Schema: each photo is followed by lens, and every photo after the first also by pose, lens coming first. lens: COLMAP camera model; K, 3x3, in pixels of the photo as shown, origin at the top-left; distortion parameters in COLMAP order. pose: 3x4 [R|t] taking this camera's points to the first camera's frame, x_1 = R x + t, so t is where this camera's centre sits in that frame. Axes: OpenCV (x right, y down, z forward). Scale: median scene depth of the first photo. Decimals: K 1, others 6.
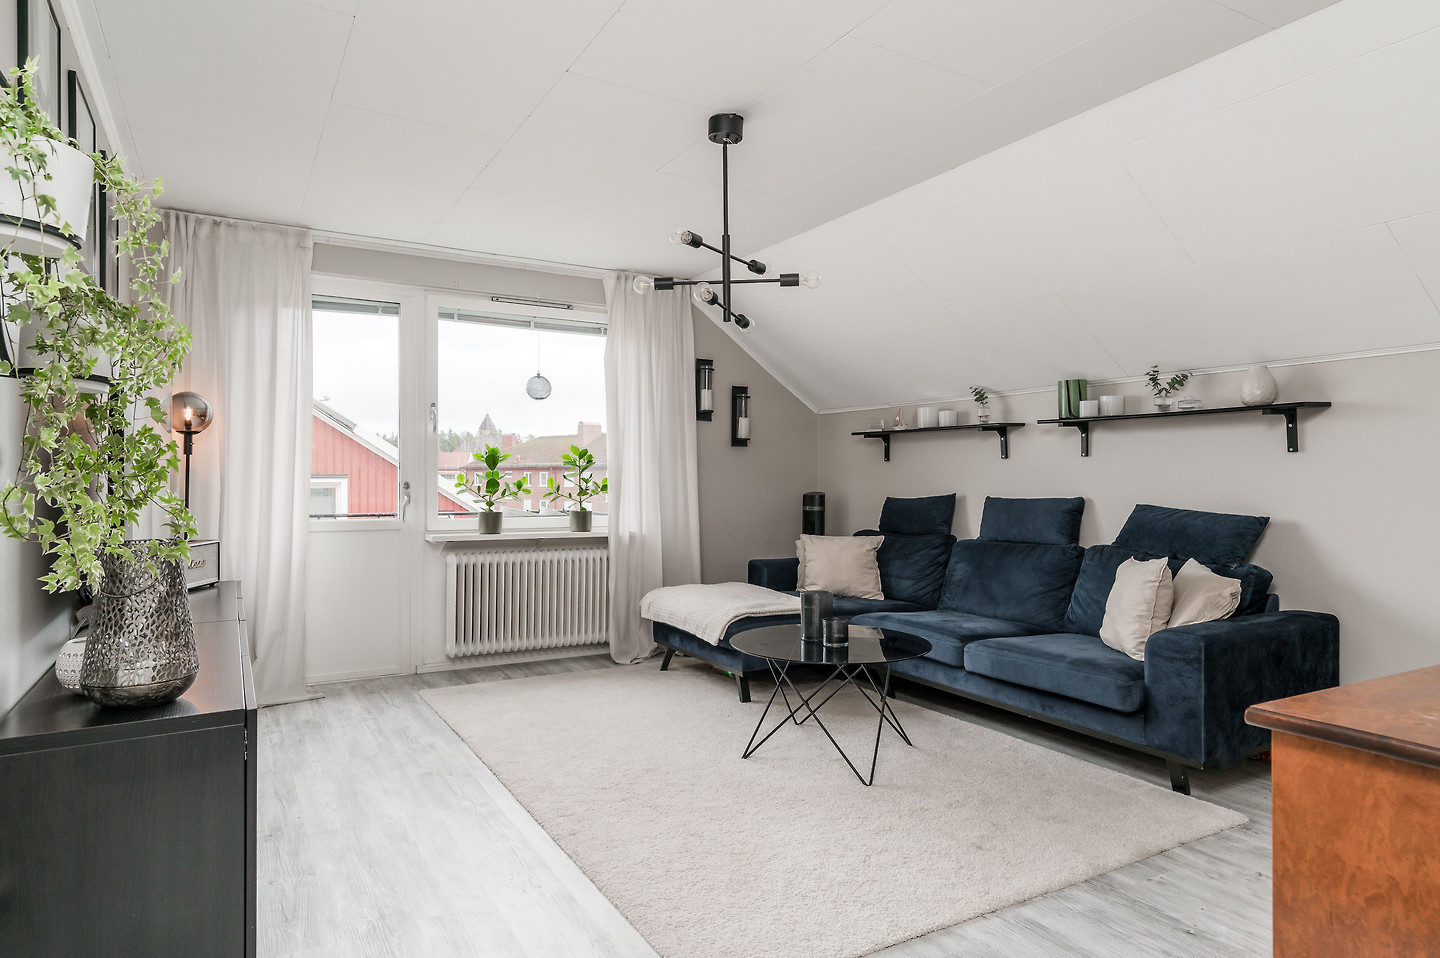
lens RADIAL K [[855.0, 0, 740.3], [0, 855.0, 481.5], [0, 0, 1]] dist [0.010786, -0.000011]
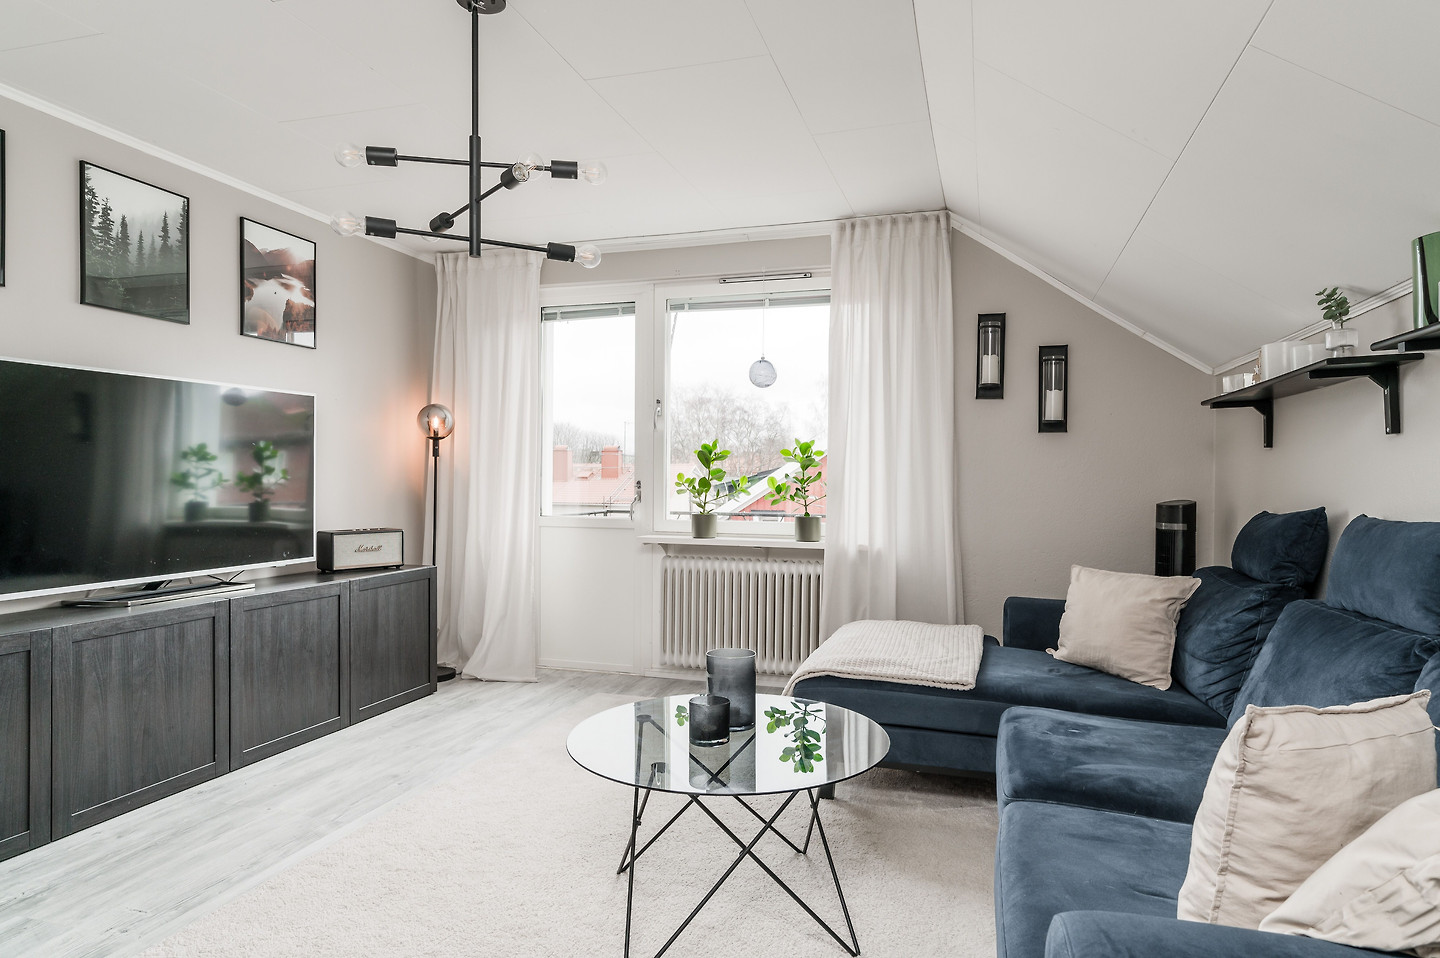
lens RADIAL K [[846.7, 0, 720.0], [0, 846.7, 479.0], [0, 0, 1]] dist [0.017173, 0.000348]
pose [[0.669145, 0.000926, -0.743131, 0.388295], [-0.006247, 0.999971, -0.004379, 0.002138], [0.743105, 0.007572, 0.669132, 0.399200]]
